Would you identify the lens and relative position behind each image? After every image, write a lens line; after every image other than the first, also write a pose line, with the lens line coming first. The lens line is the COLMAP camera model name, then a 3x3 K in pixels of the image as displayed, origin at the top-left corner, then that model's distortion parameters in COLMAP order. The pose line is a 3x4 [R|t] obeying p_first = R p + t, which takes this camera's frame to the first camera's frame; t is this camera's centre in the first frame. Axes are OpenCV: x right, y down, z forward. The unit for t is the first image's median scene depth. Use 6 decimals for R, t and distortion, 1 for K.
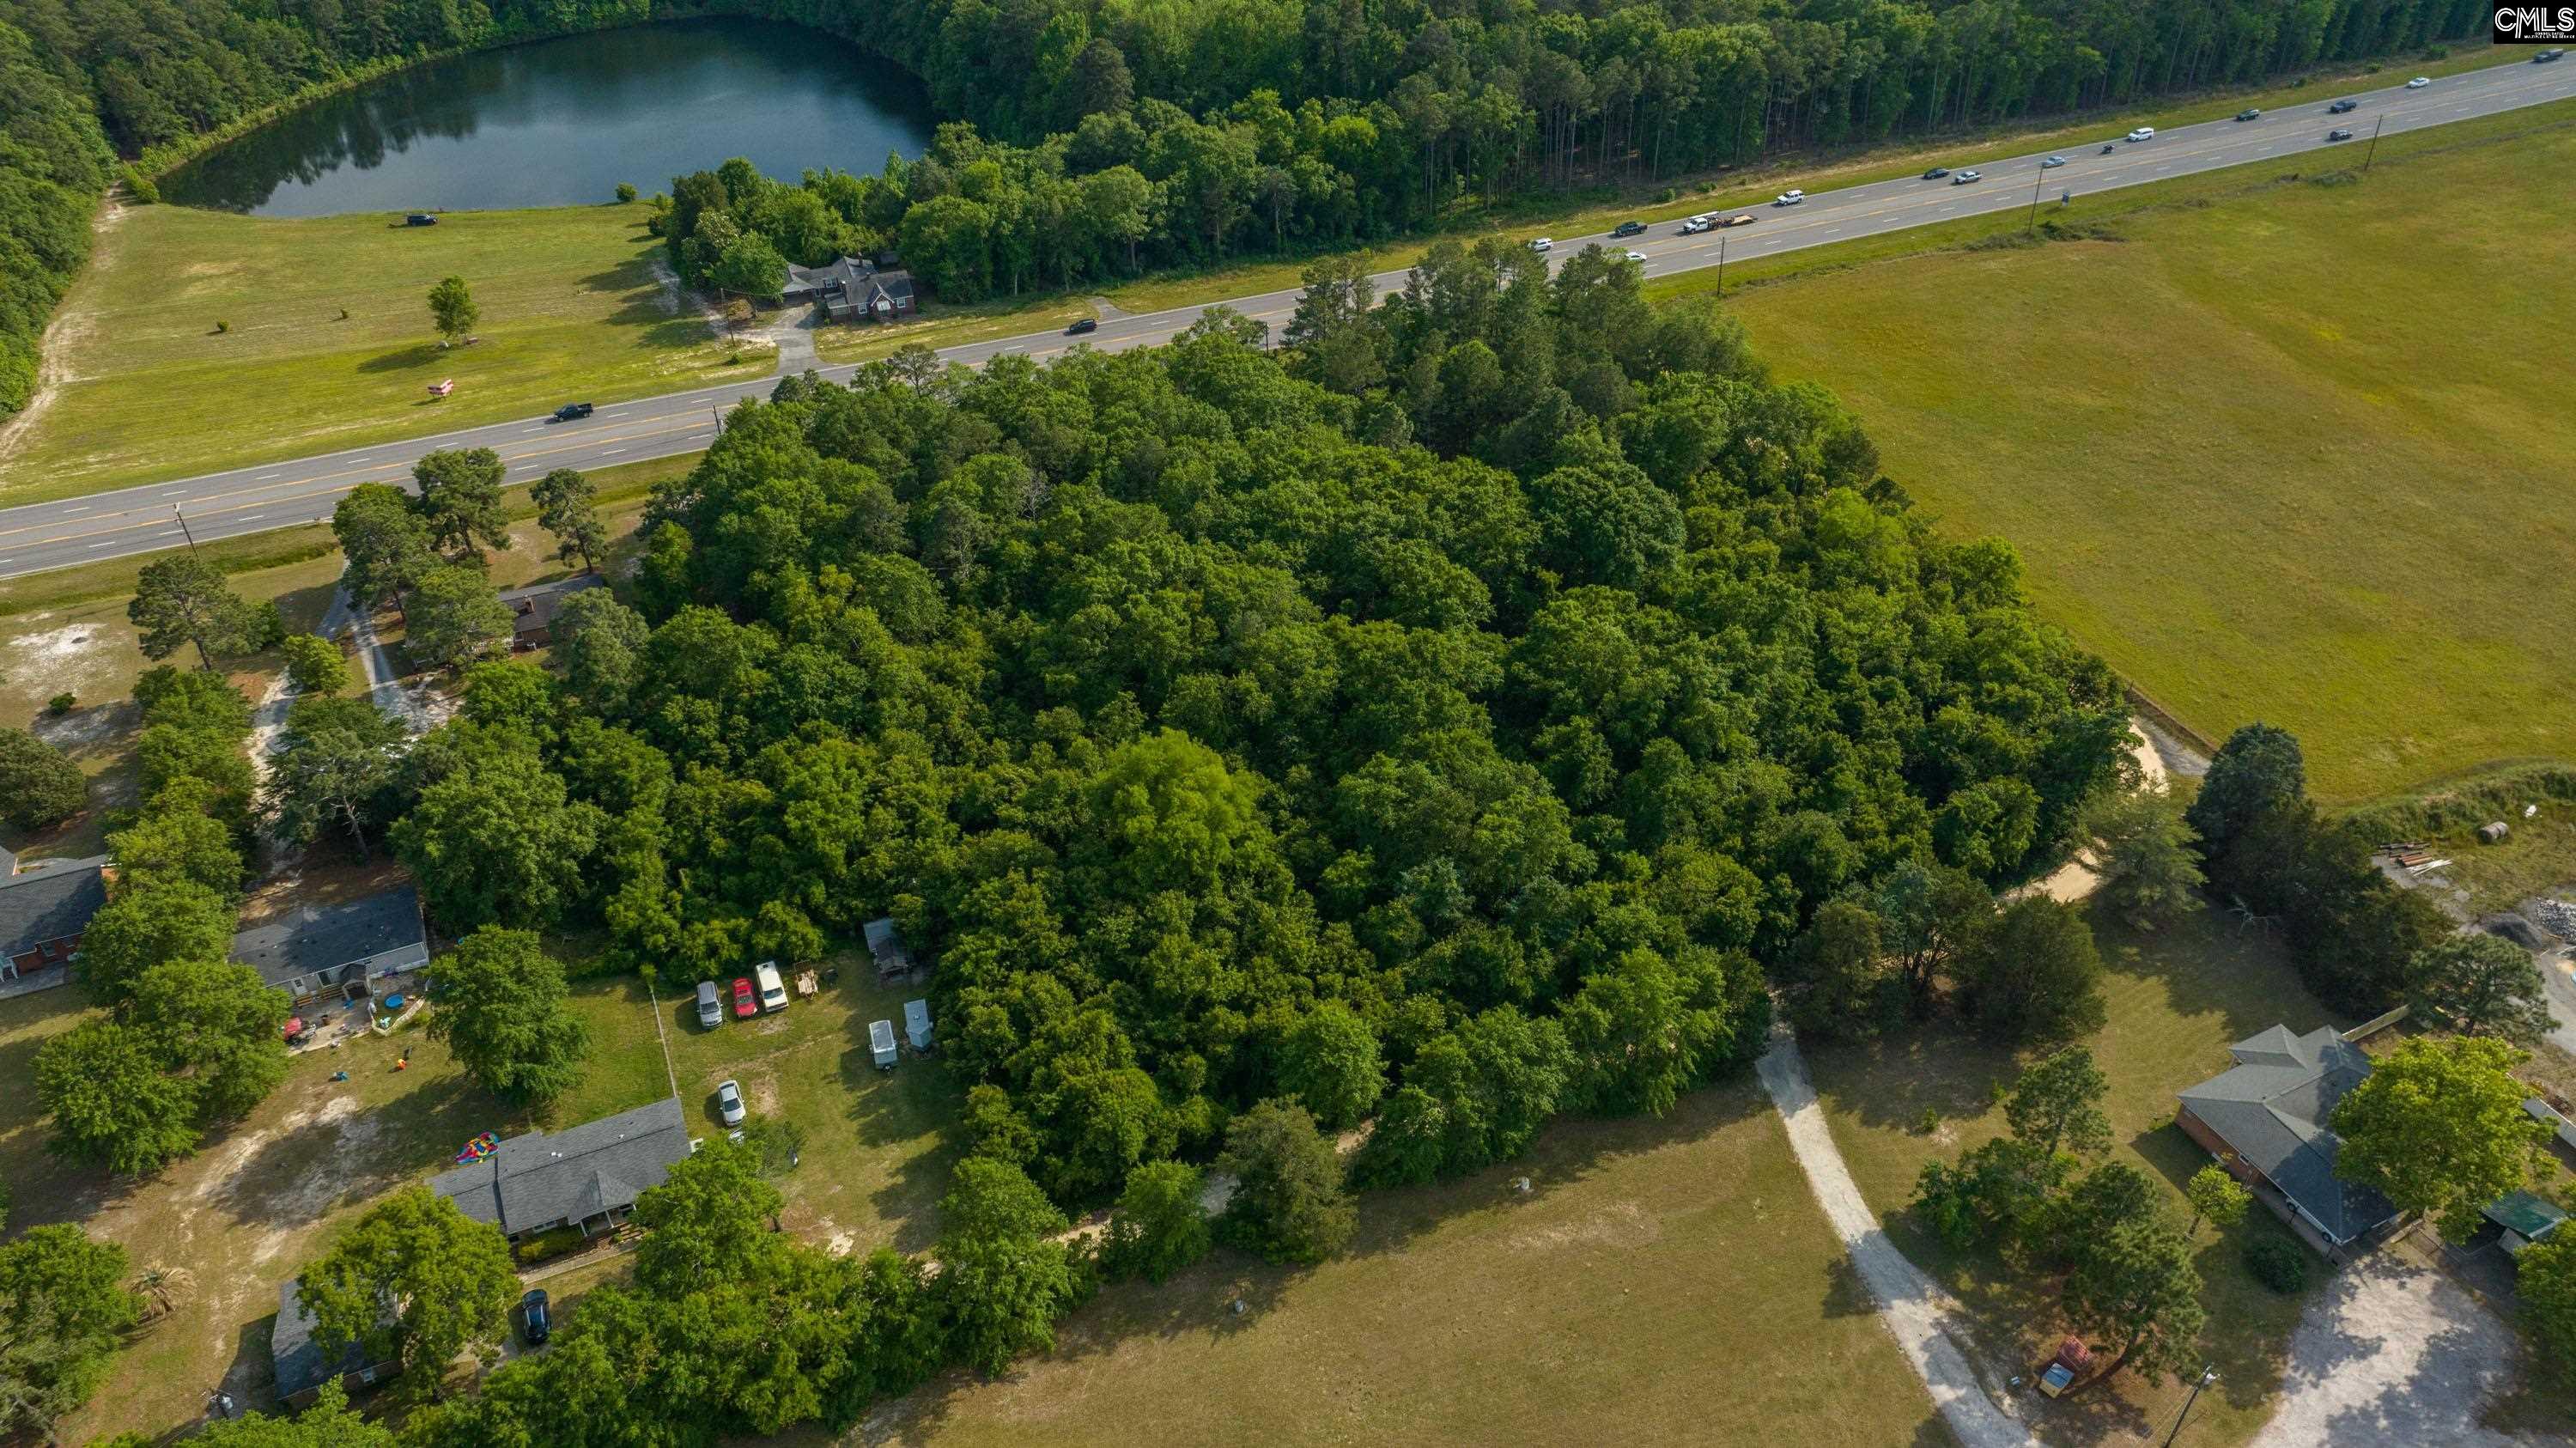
lens RADIAL K [[1798.6, 0, 1288.0], [0, 1798.6, 724.0], [0, 0, 1]] dist [-0.021331, 0.004674]
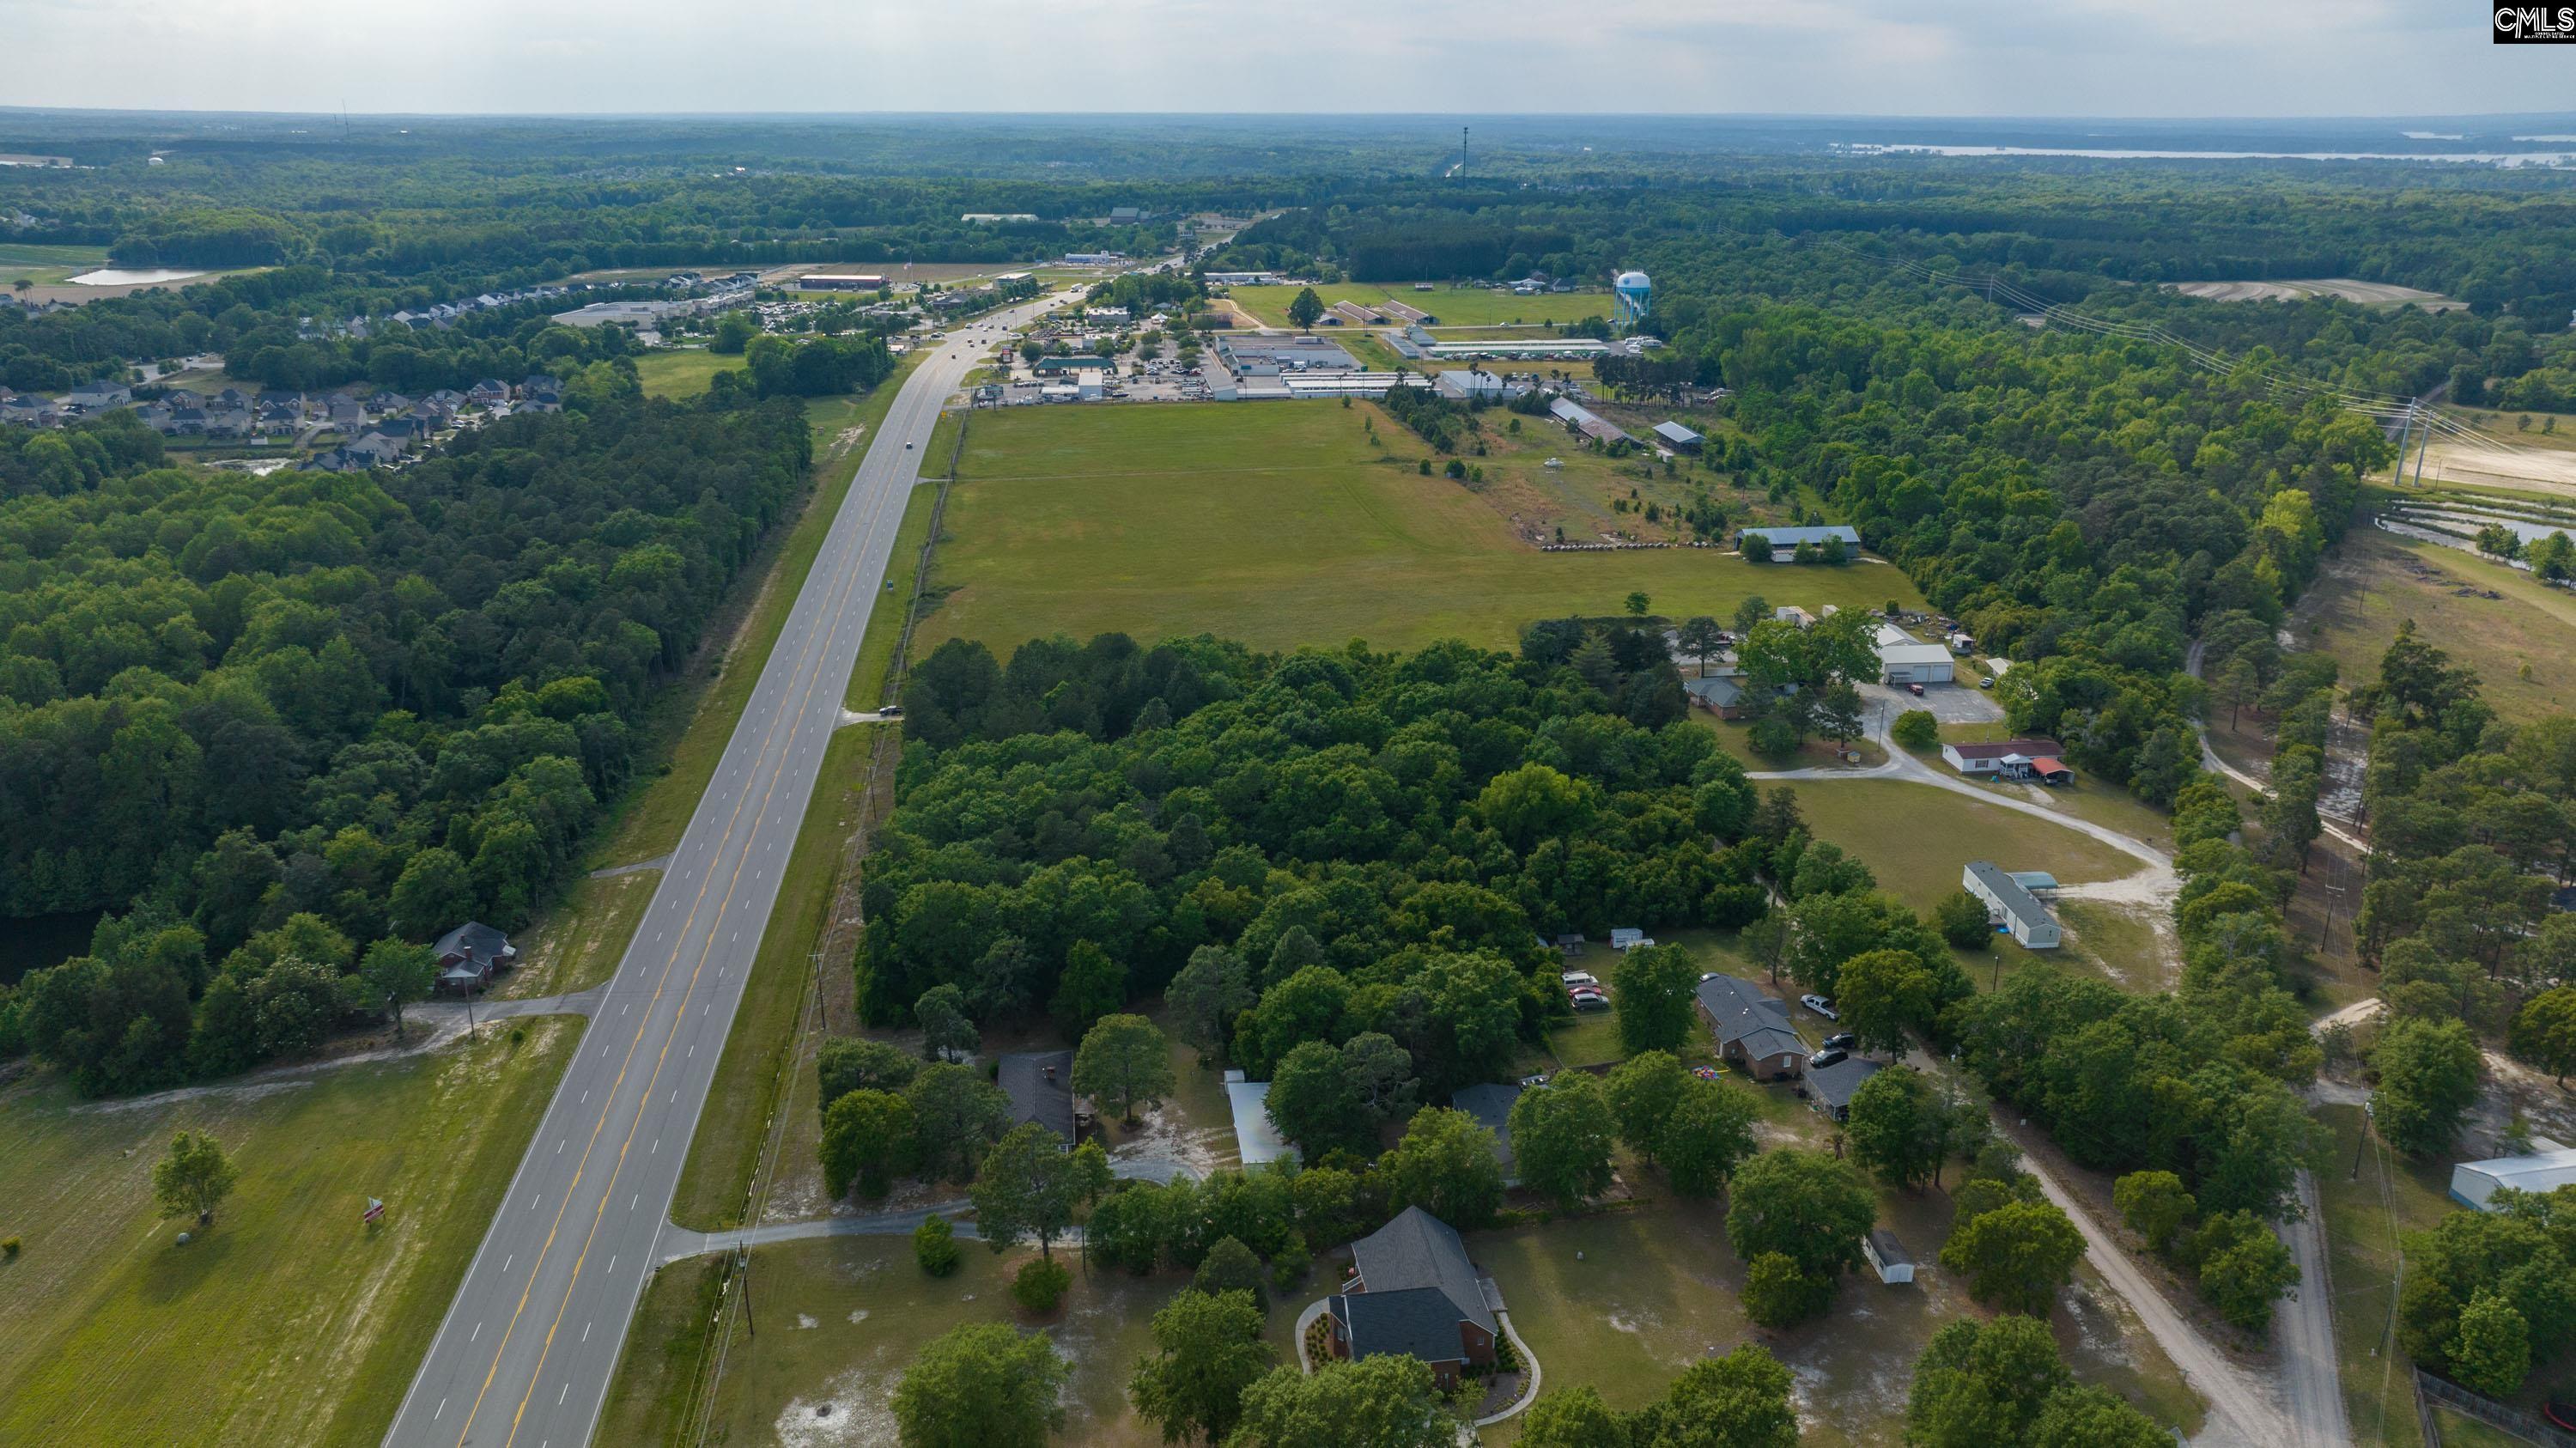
lens RADIAL K [[1813.8, 0, 1293.8], [0, 1813.8, 717.0], [0, 0, 1]] dist [-0.058658, 0.074734]
pose [[0.243186, -0.304149, 0.921061, -1.061680], [0.586344, 0.802531, 0.110198, -0.217646], [-0.772697, 0.513261, 0.373500, 0.310080]]
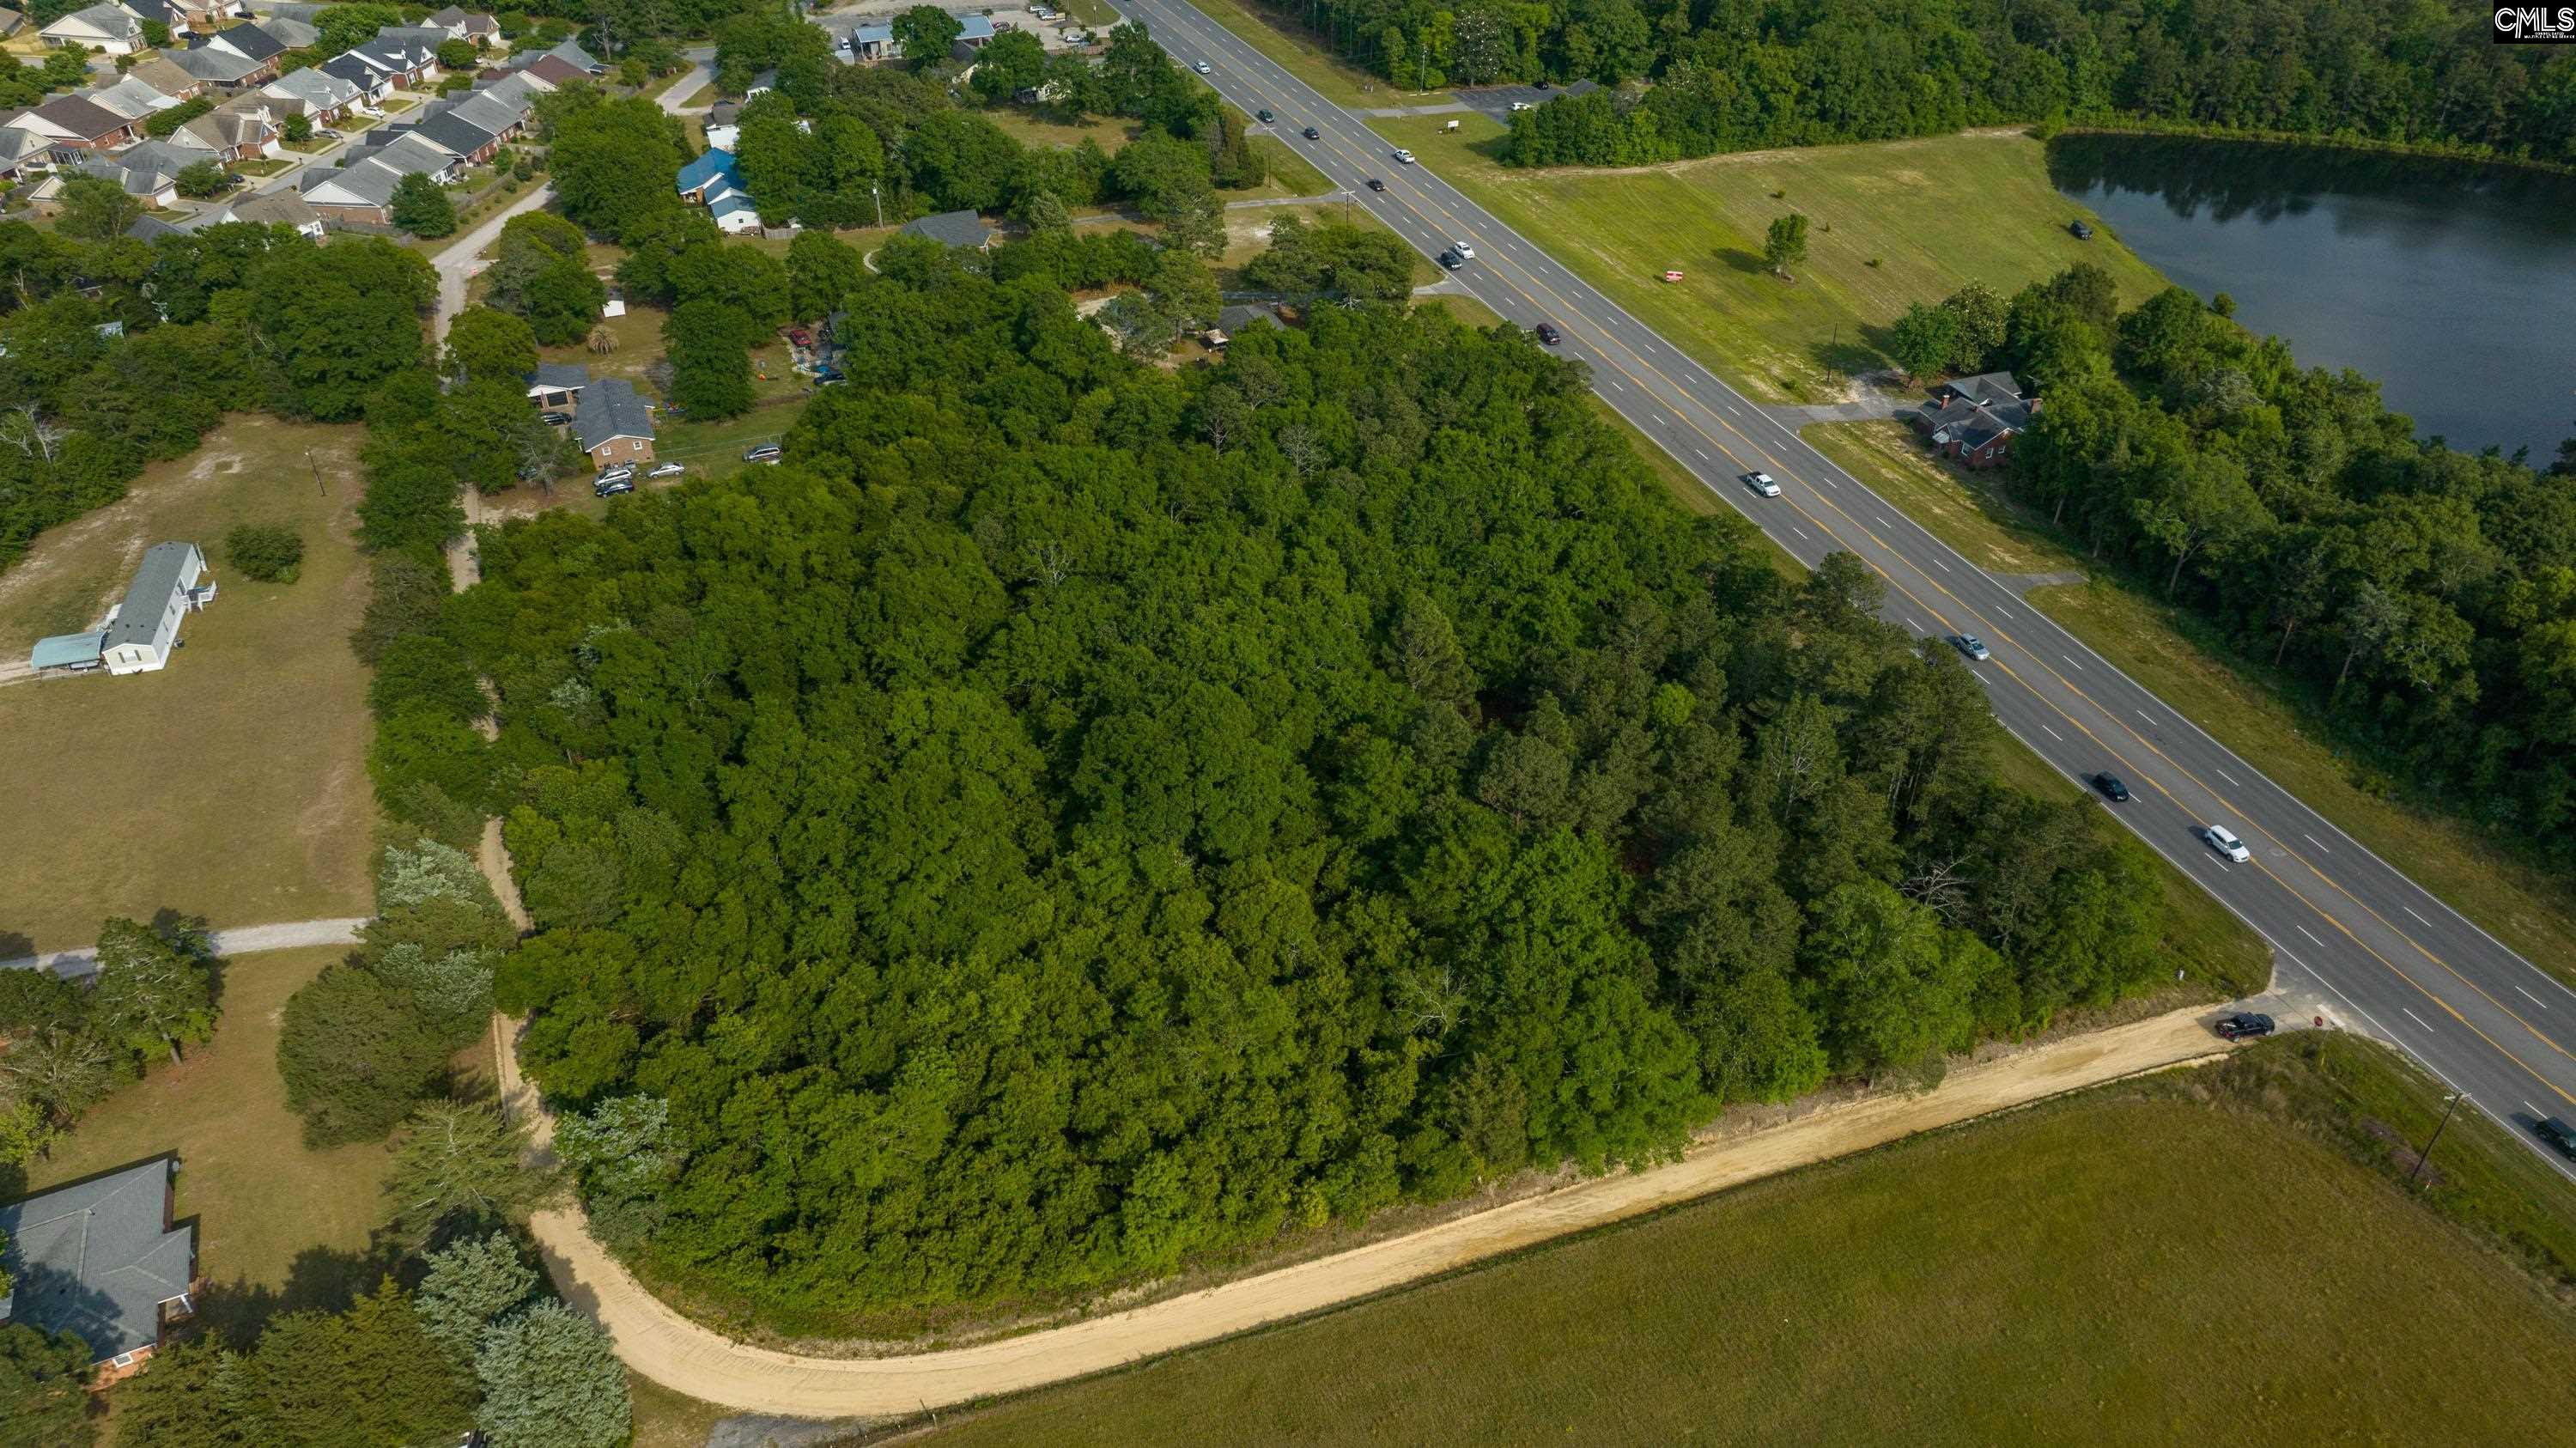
lens RADIAL K [[1809.4, 0, 1291.3], [0, 1809.4, 717.1], [0, 0, 1]] dist [-0.045942, 0.059921]
pose [[-0.014258, 0.578375, -0.815646, 0.626853], [-0.602970, 0.645748, 0.468440, -0.406660], [0.797636, 0.498489, 0.339536, 0.589785]]
